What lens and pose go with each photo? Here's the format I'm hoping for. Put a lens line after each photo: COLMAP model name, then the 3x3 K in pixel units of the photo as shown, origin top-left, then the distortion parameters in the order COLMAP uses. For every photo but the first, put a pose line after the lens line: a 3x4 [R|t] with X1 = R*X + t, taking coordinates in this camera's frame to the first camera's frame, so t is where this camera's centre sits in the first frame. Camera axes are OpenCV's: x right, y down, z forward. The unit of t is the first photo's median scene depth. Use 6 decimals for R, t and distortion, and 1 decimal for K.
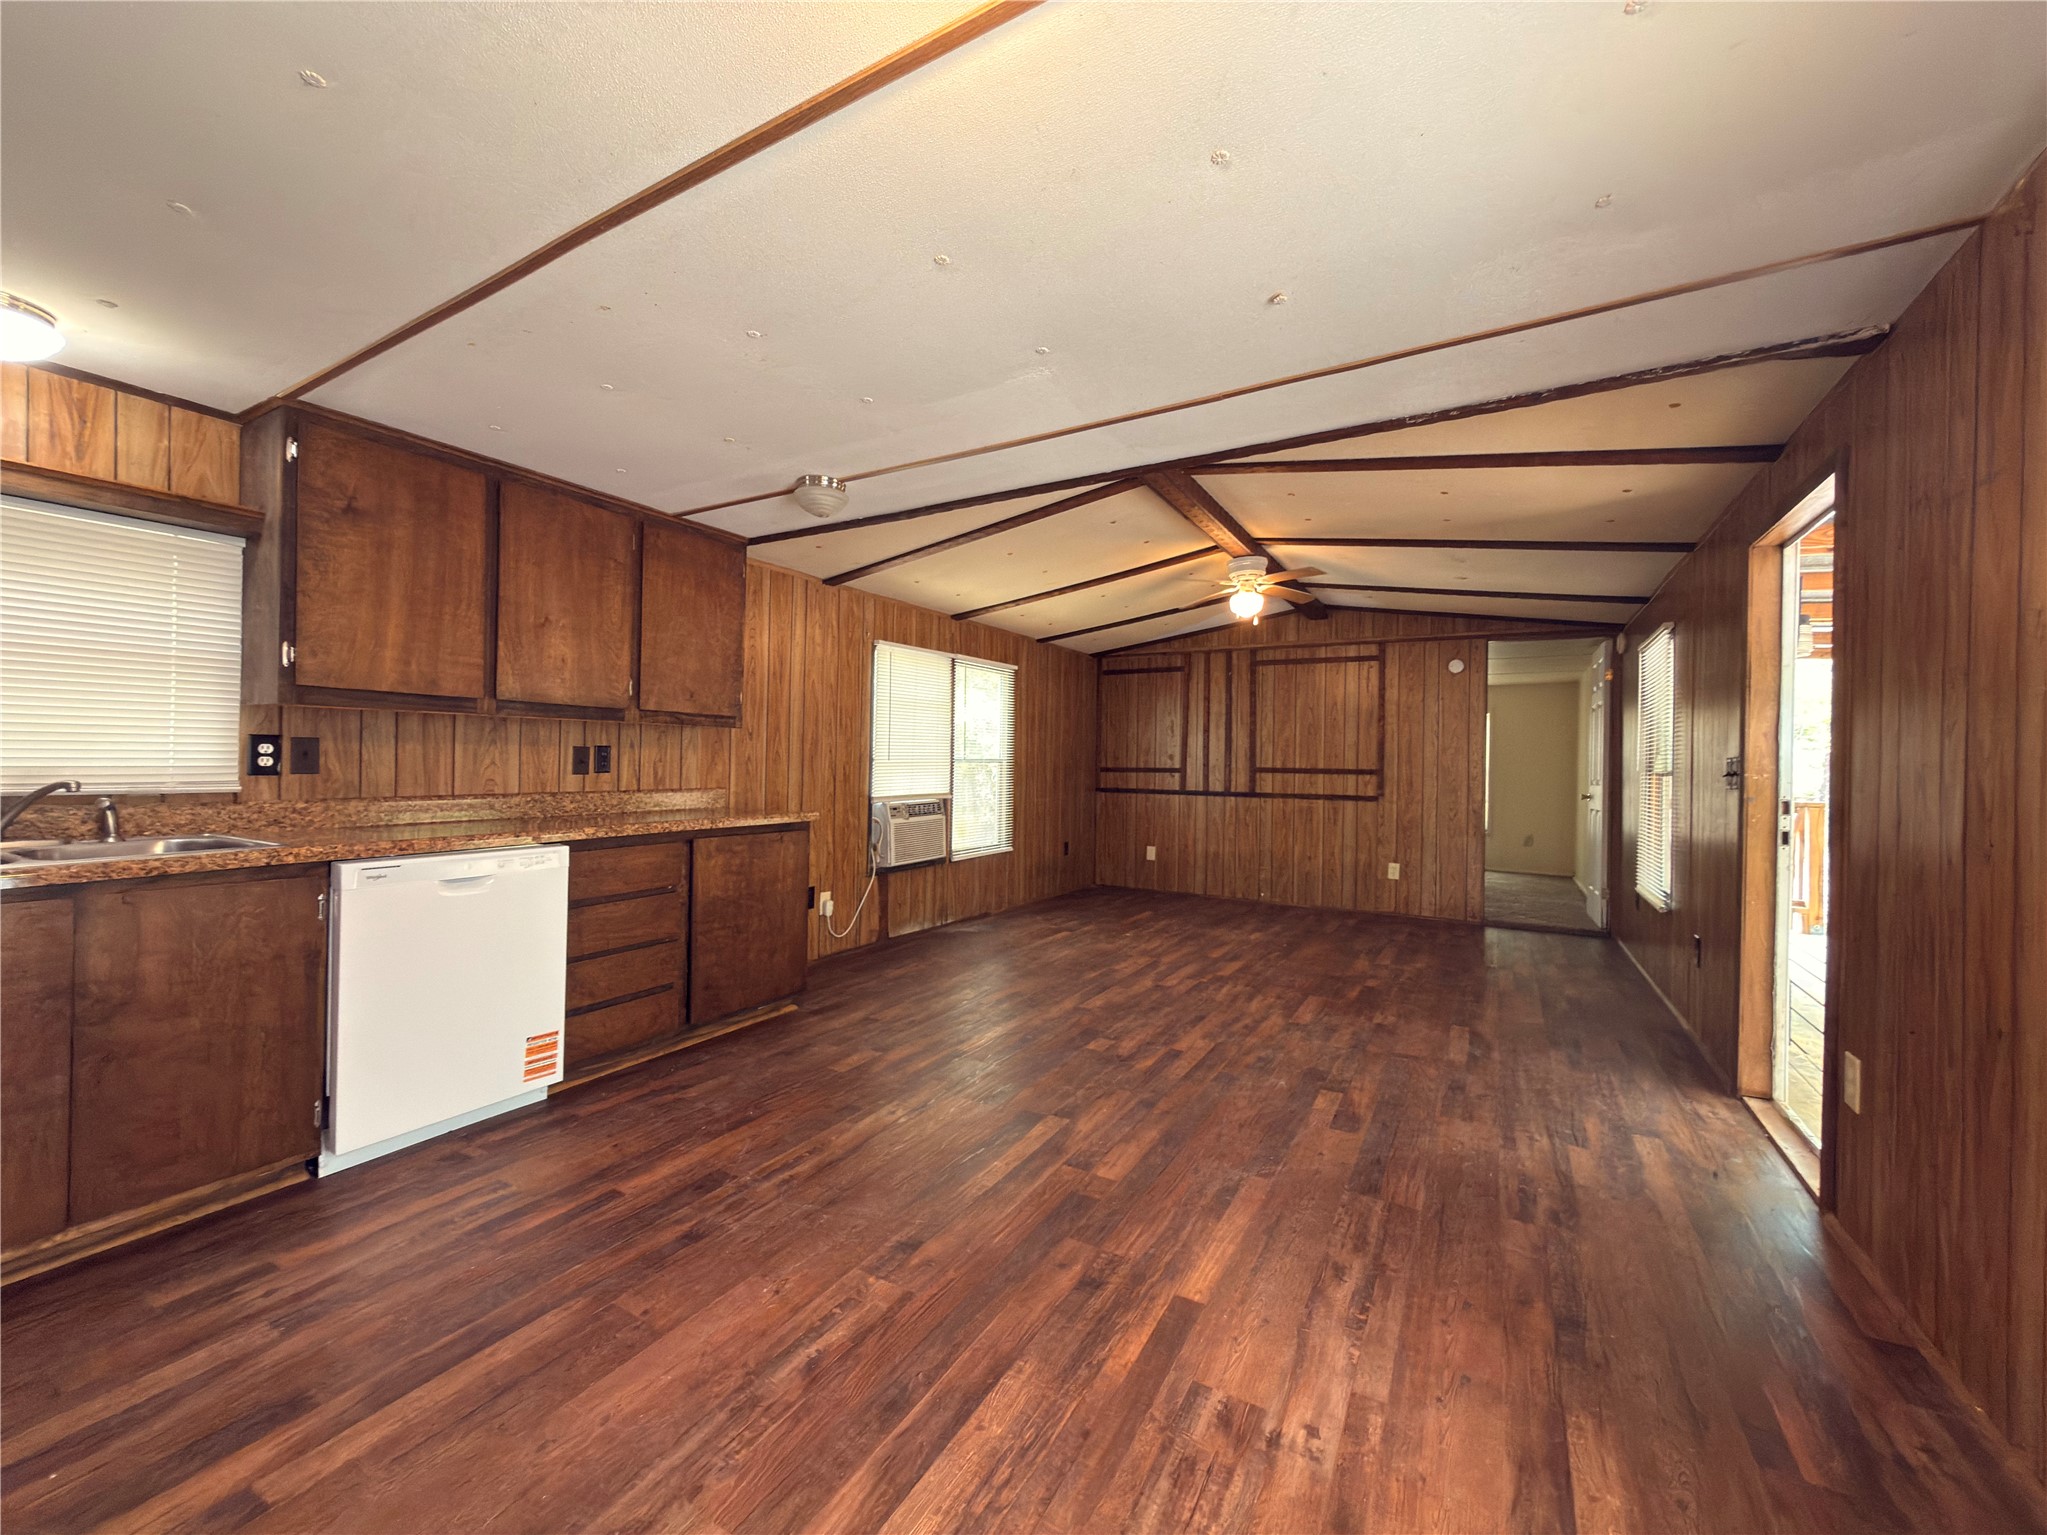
lens RADIAL K [[817.8, 0, 1022.9], [0, 817.8, 760.0], [0, 0, 1]] dist [0.000013, -0.000039]
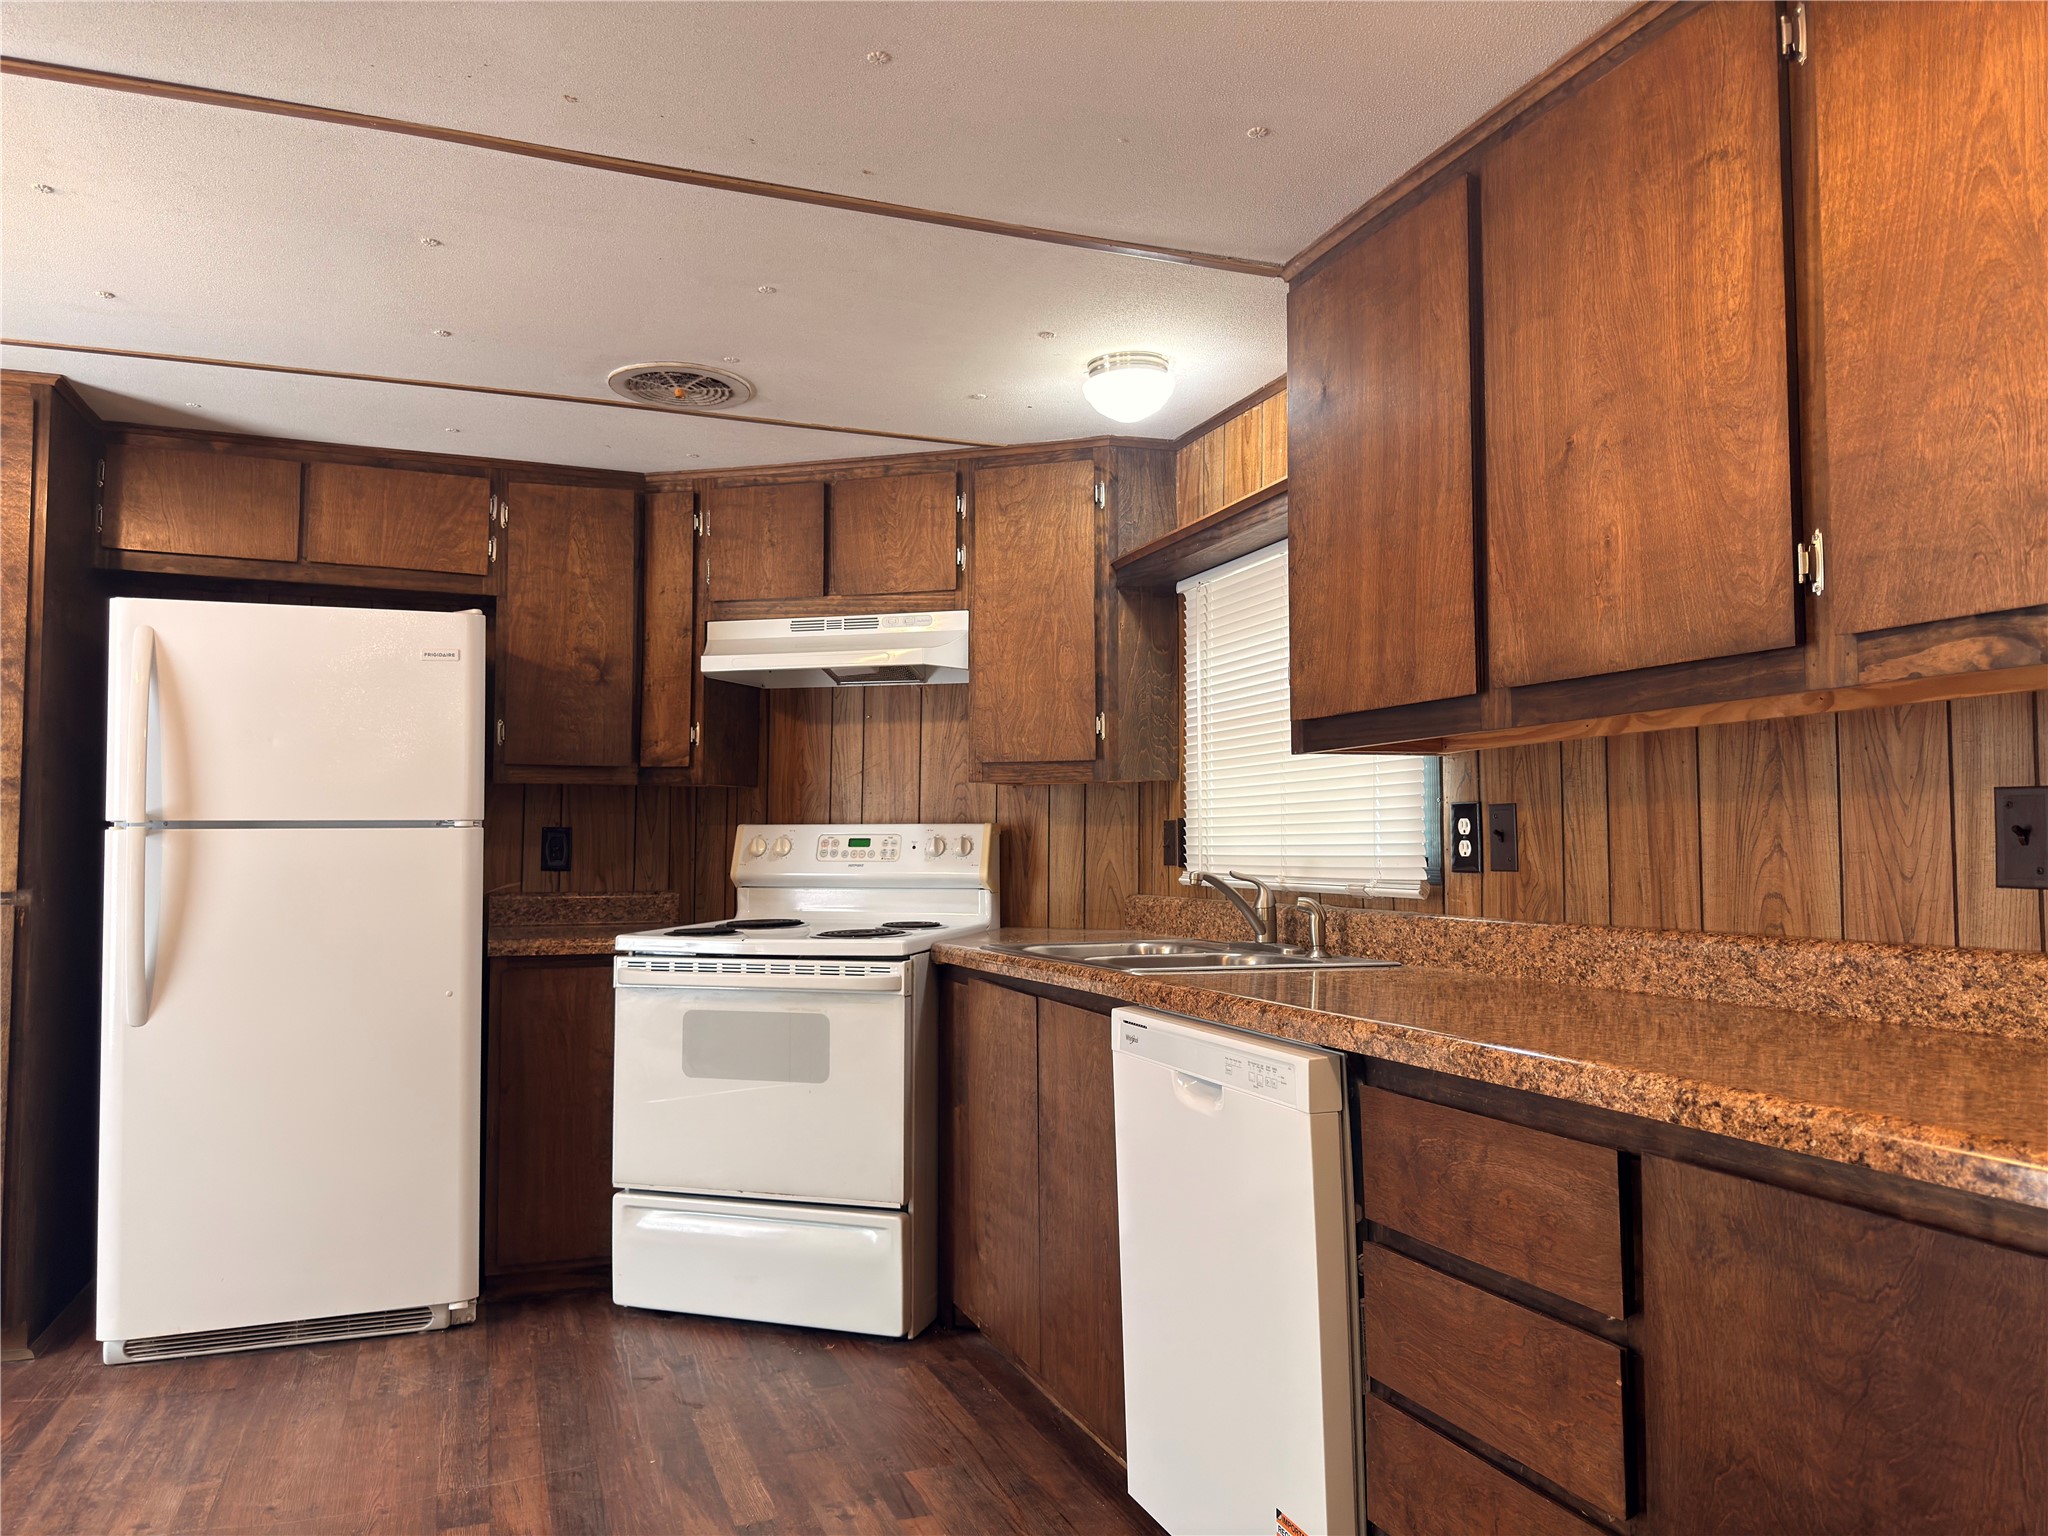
lens RADIAL K [[1446.1, 0, 1028.9], [0, 1446.1, 767.3], [0, 0, 1]] dist [0.024509, -0.017132]
pose [[-0.631078, -0.059370, -0.773444, 0.053123], [-0.007633, 0.997494, -0.070341, 0.015627], [0.775682, -0.038487, -0.629949, 1.153678]]
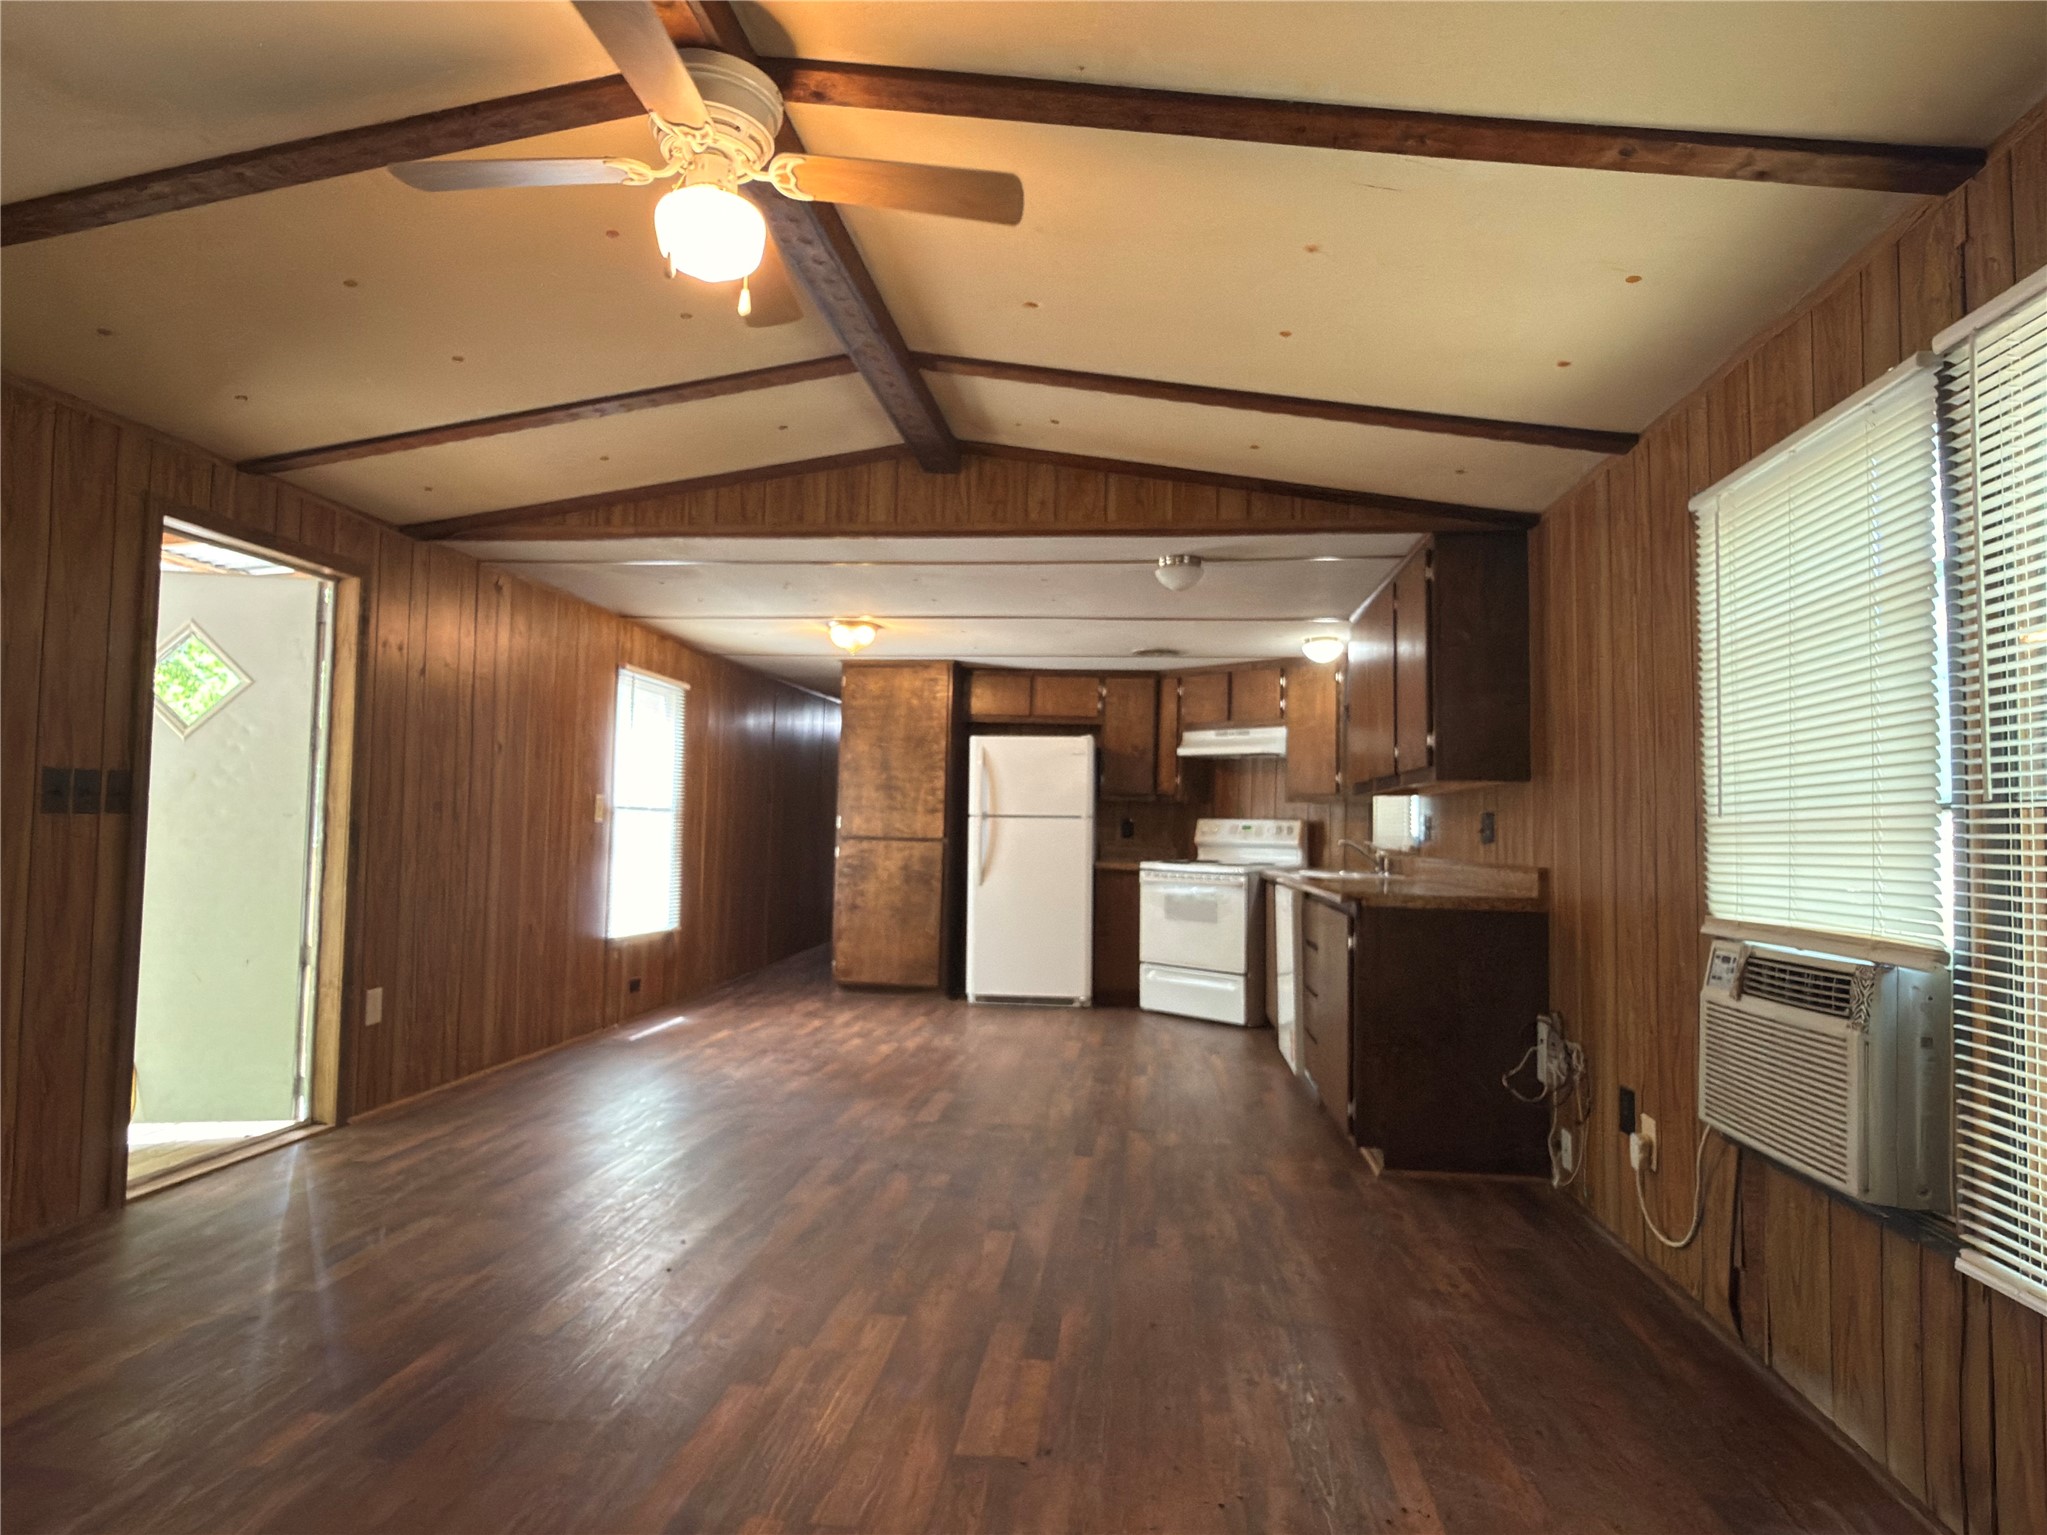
lens RADIAL K [[1188.9, 0, 1023.1], [0, 1188.9, 768.3], [0, 0, 1]] dist [0.004396, 0.000703]
pose [[-0.919210, -0.055250, -0.389873, 0.520040], [-0.034583, 0.997609, -0.059838, 0.032950], [0.392247, -0.041521, -0.918922, 2.278448]]
